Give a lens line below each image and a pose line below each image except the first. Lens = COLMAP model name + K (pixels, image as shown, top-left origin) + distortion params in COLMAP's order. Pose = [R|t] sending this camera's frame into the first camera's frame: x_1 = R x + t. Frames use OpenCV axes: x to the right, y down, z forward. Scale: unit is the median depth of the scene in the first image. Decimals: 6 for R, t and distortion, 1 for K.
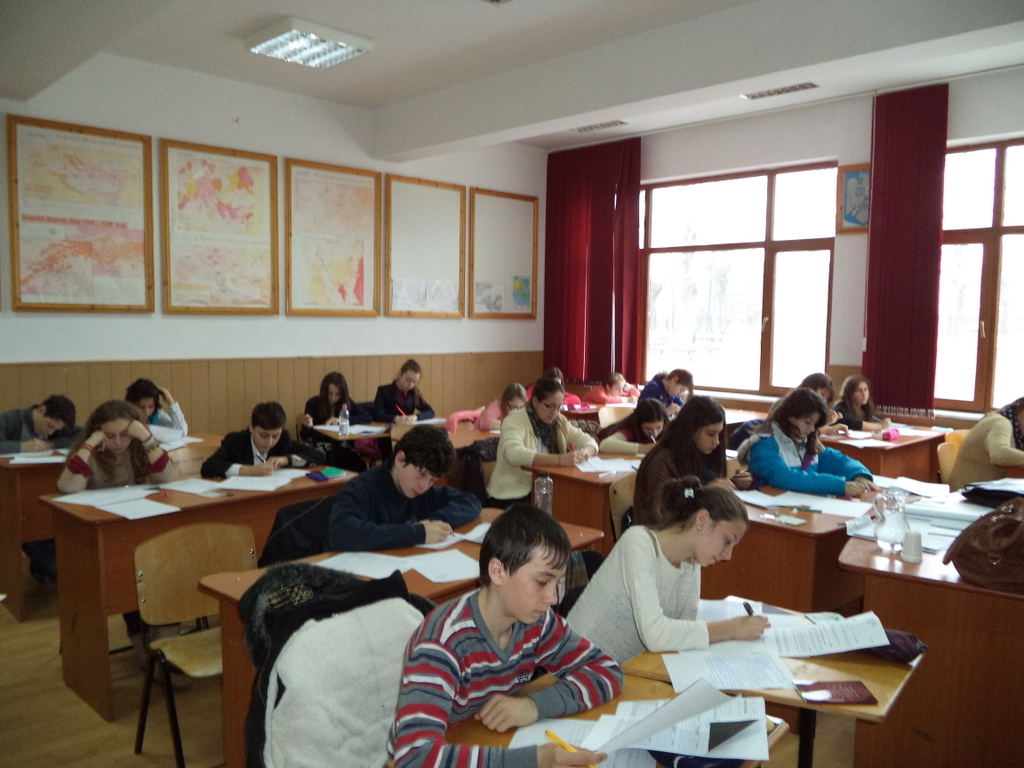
lens RADIAL K [[844.4, 0, 512.9], [0, 844.4, 382.4], [0, 0, 1]] dist [-0.015558, -0.010806]
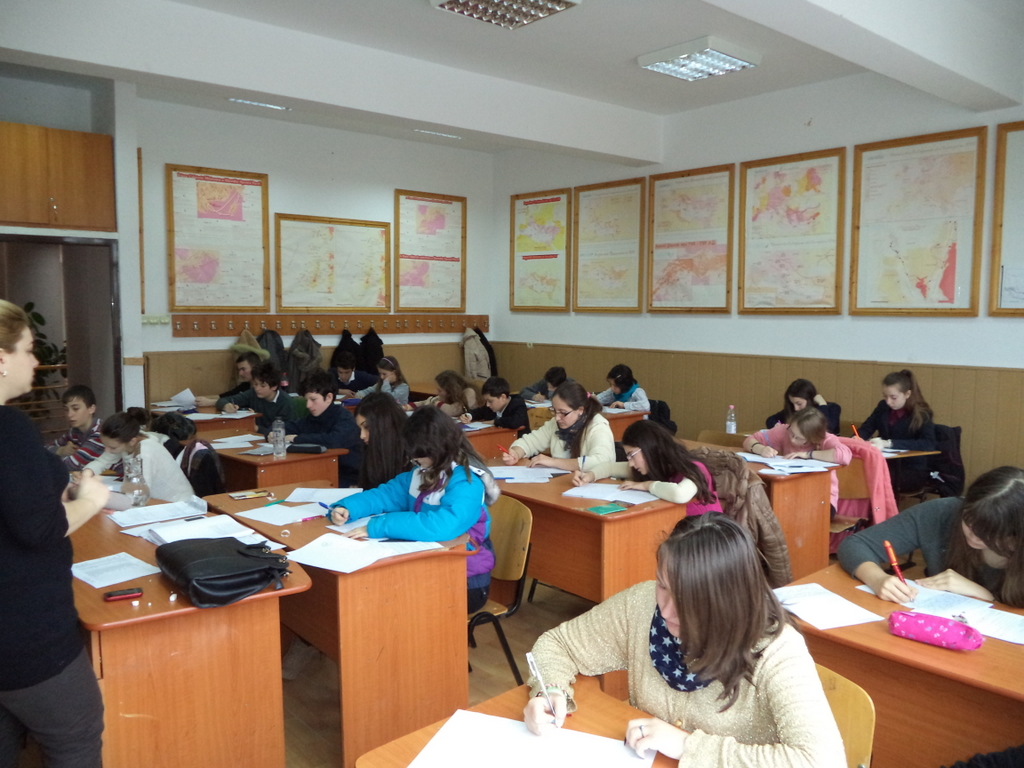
lens RADIAL K [[844.4, 0, 512.6], [0, 844.4, 386.9], [0, 0, 1]] dist [-0.015558, -0.010806]
pose [[-0.062247, 0.072850, -0.995399, 0.737882], [-0.084019, 0.993410, 0.077958, -0.045397], [0.994518, 0.088485, -0.055716, 0.738445]]
